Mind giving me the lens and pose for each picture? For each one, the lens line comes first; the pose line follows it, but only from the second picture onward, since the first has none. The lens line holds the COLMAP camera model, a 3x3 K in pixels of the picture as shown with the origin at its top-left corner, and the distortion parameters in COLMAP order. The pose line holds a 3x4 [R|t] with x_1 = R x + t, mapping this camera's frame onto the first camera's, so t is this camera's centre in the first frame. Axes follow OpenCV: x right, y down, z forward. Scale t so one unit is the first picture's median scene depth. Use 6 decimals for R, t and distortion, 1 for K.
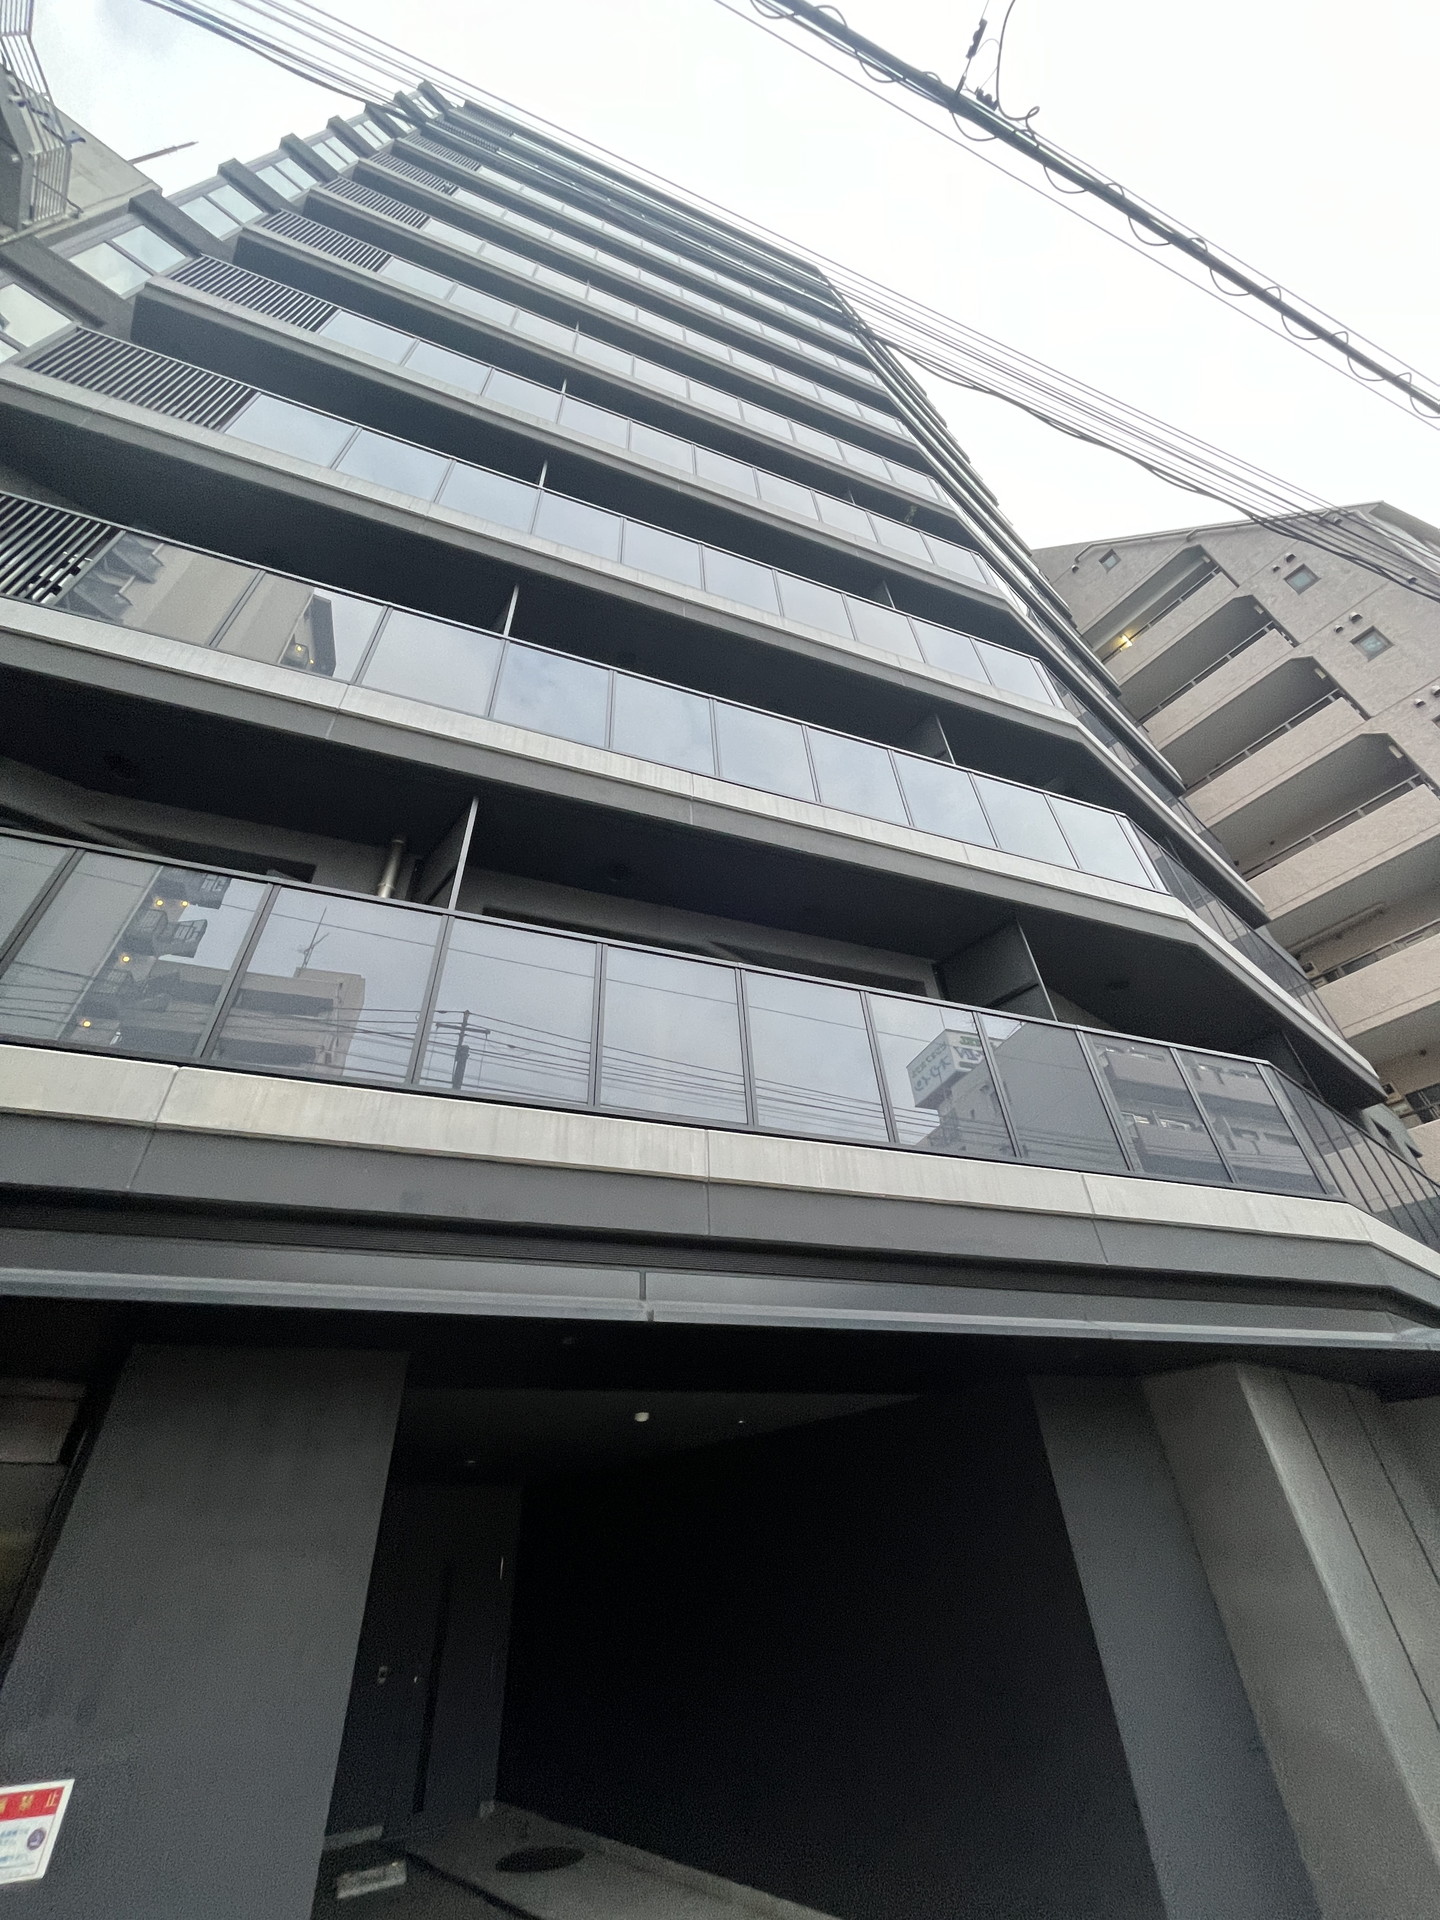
lens RADIAL K [[781.5, 0, 720.5], [0, 781.5, 954.7], [0, 0, 1]] dist [-0.003061, 0.000510]
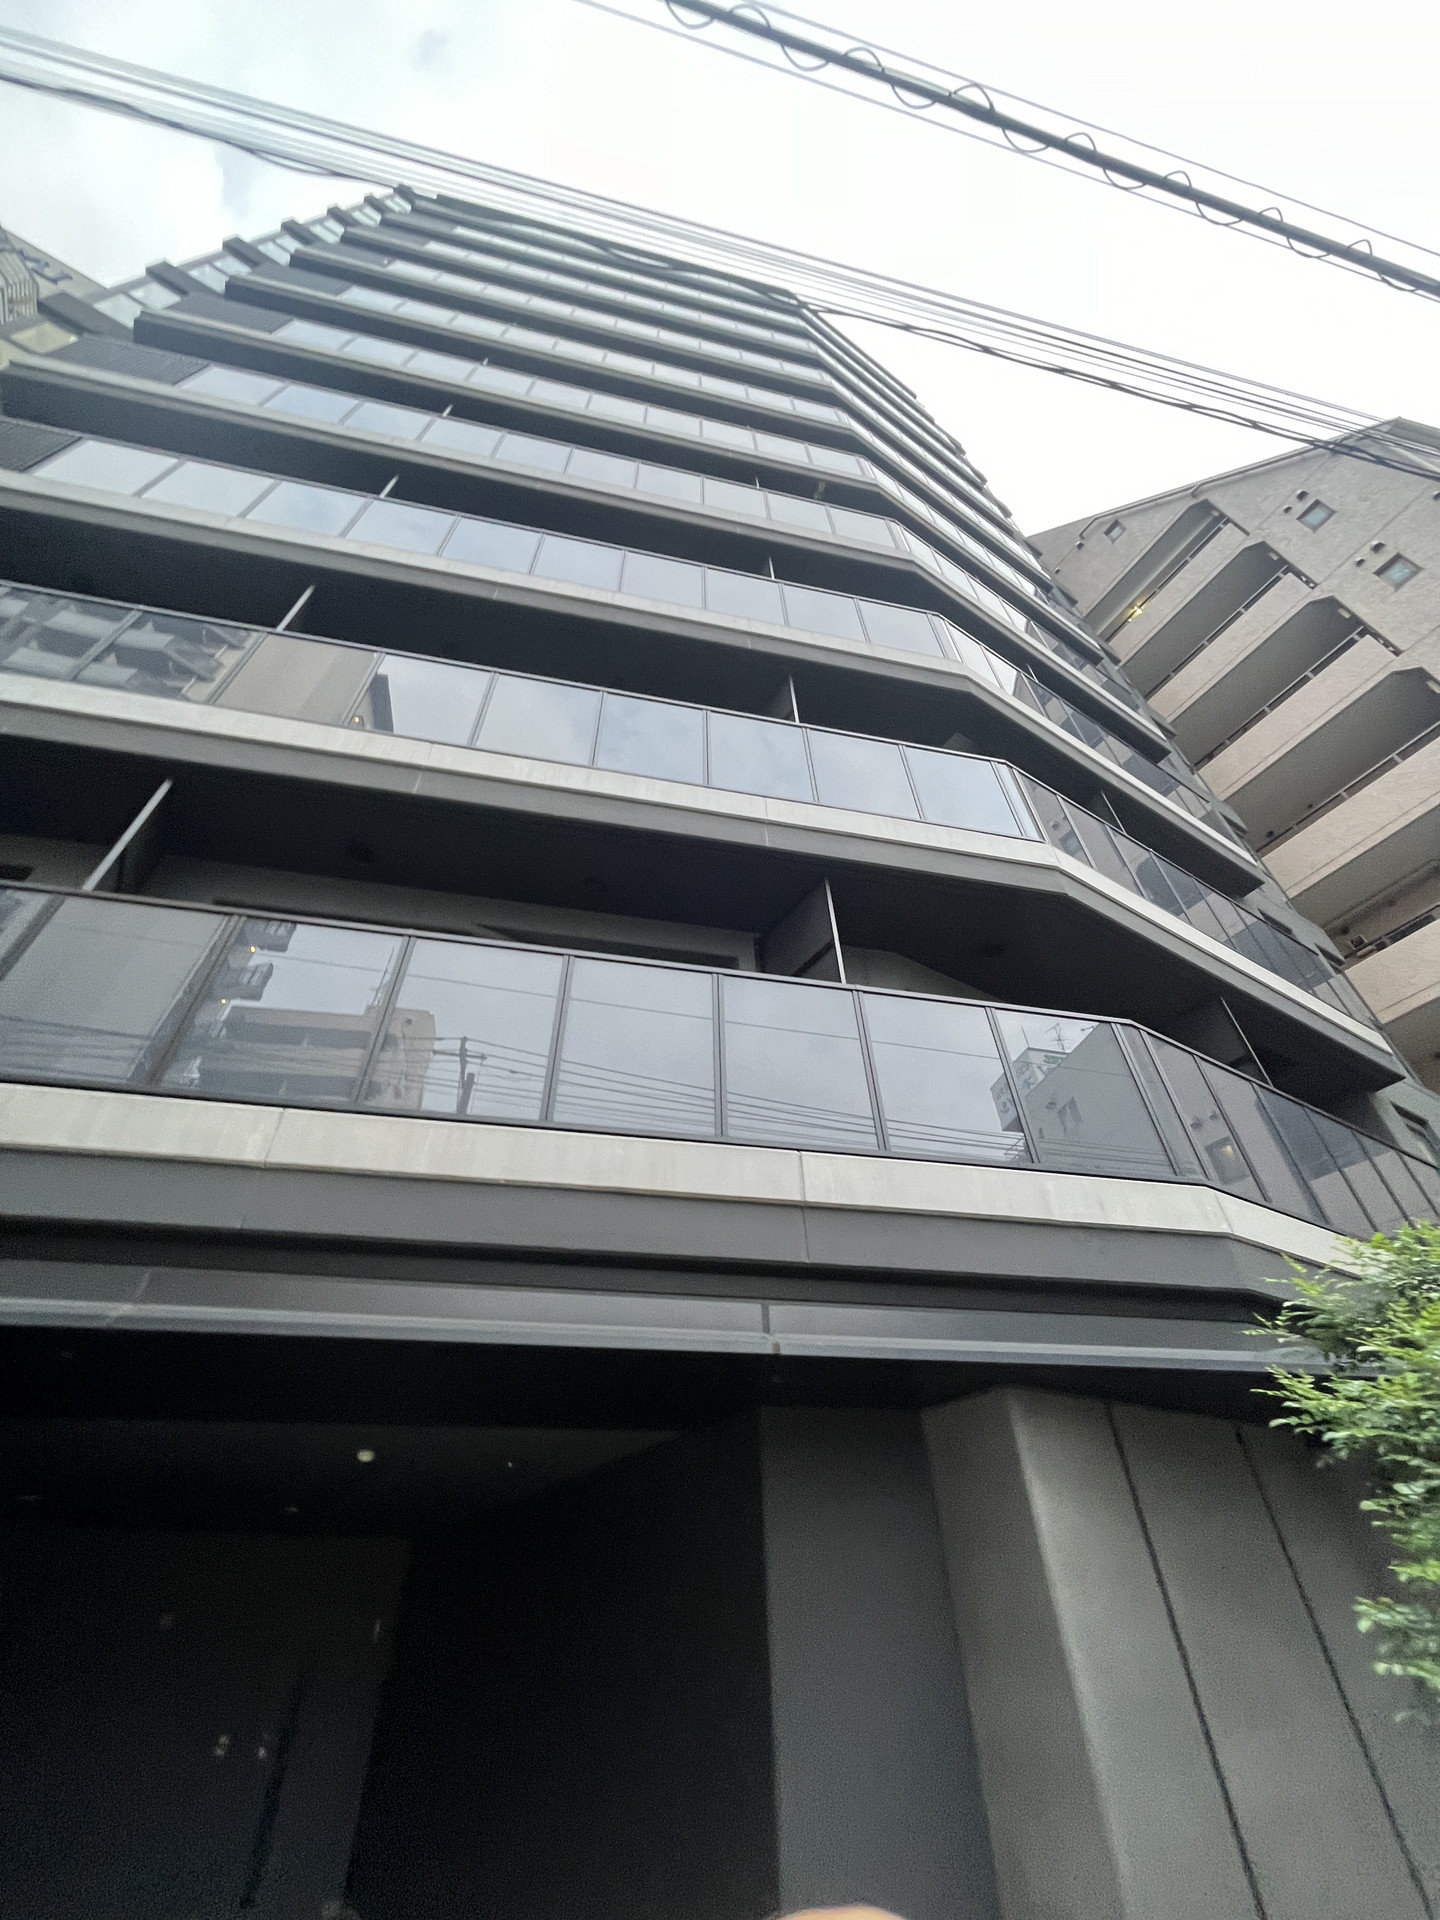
lens RADIAL K [[781.5, 0, 752.8], [0, 781.5, 956.7], [0, 0, 1]] dist [-0.003061, 0.000510]
pose [[0.990734, -0.069300, -0.116808, 0.322865], [0.062528, 0.996197, -0.060673, 0.075323], [0.120569, 0.052807, 0.991299, 0.105607]]
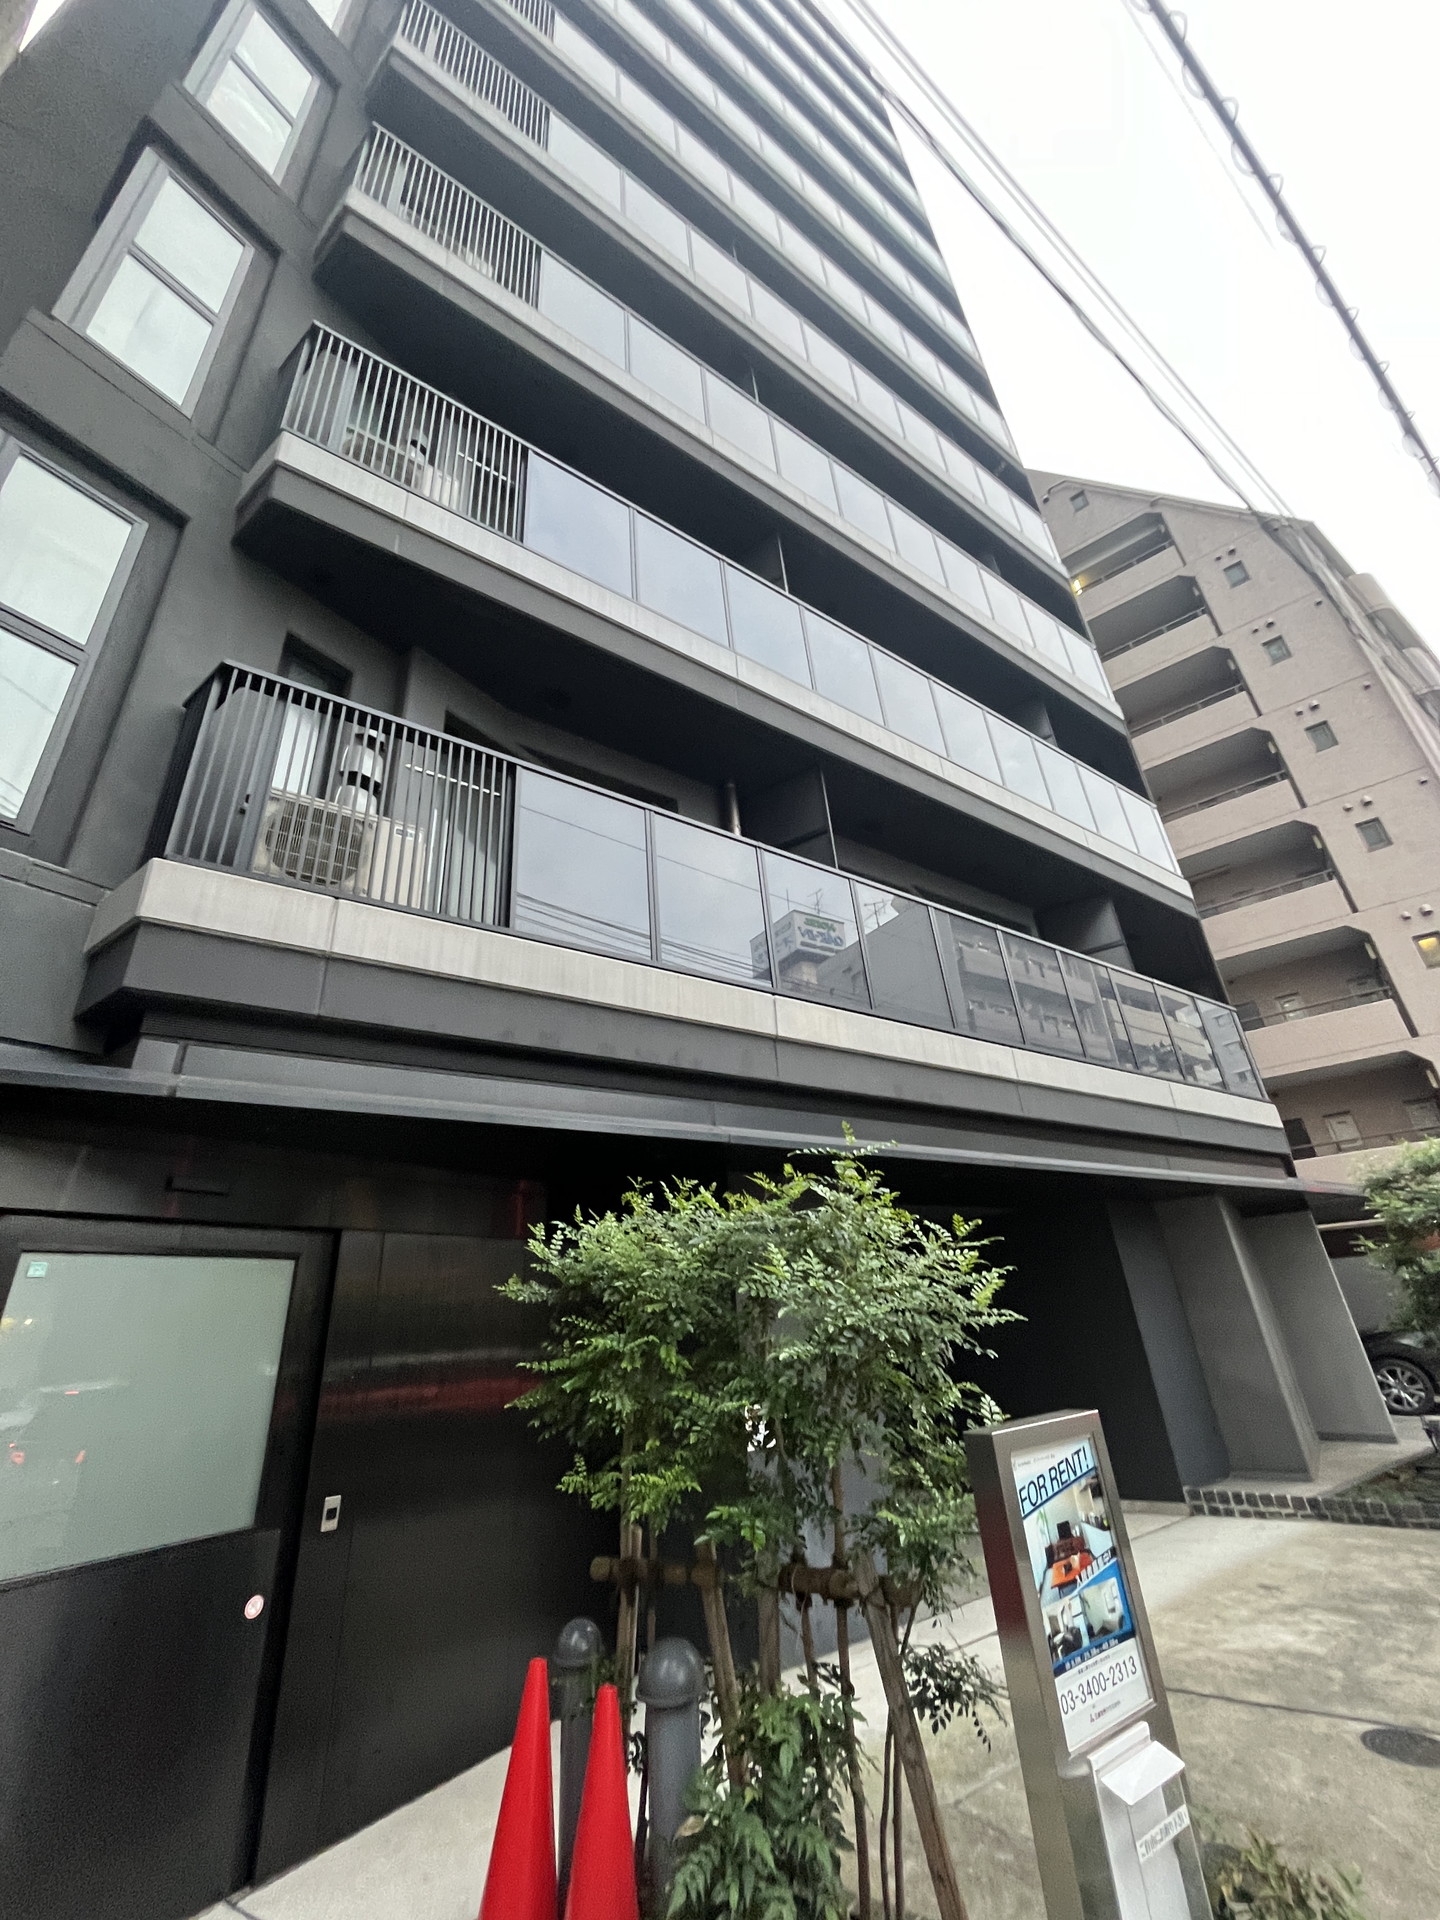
lens RADIAL K [[781.5, 0, 726.9], [0, 781.5, 964.1], [0, 0, 1]] dist [-0.003061, 0.000510]
pose [[0.965189, 0.092804, 0.244535, -0.412444], [-0.142031, 0.971048, 0.192077, -0.062762], [-0.219629, -0.220122, 0.950426, -0.123739]]
